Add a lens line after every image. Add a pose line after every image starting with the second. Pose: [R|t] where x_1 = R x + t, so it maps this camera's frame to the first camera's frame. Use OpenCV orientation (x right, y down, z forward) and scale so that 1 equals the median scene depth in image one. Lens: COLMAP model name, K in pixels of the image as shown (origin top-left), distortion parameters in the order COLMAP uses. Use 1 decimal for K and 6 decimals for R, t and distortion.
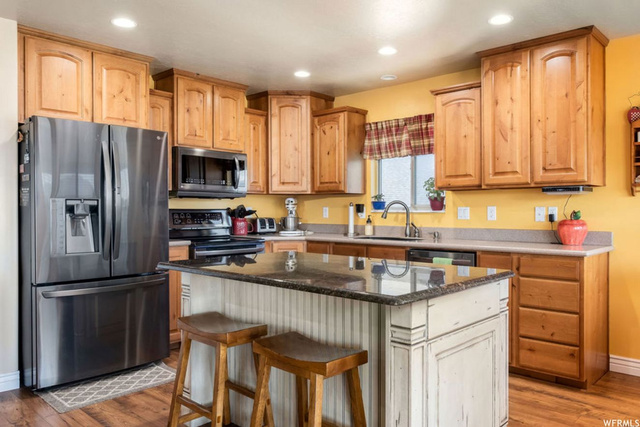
lens RADIAL K [[497.2, 0, 325.5], [0, 497.2, 213.0], [0, 0, 1]] dist [0.008198, -0.000974]
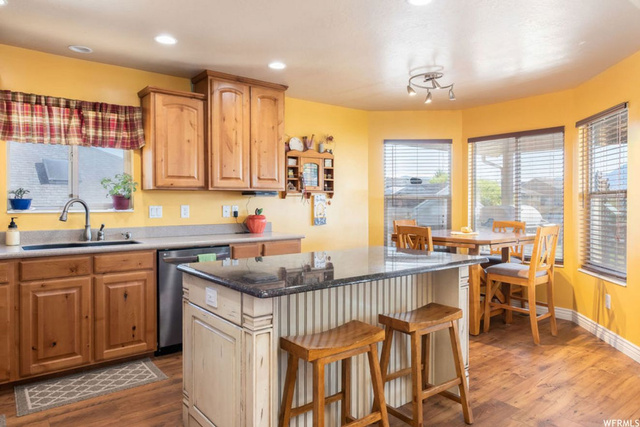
lens RADIAL K [[431.3, 0, 343.9], [0, 431.3, 202.3], [0, 0, 1]] dist [0.011956, 0.000888]
pose [[0.121947, -0.003079, 0.992532, -0.556056], [0.004468, 0.999987, 0.002553, -0.019646], [-0.992527, 0.004124, 0.121960, 0.504370]]
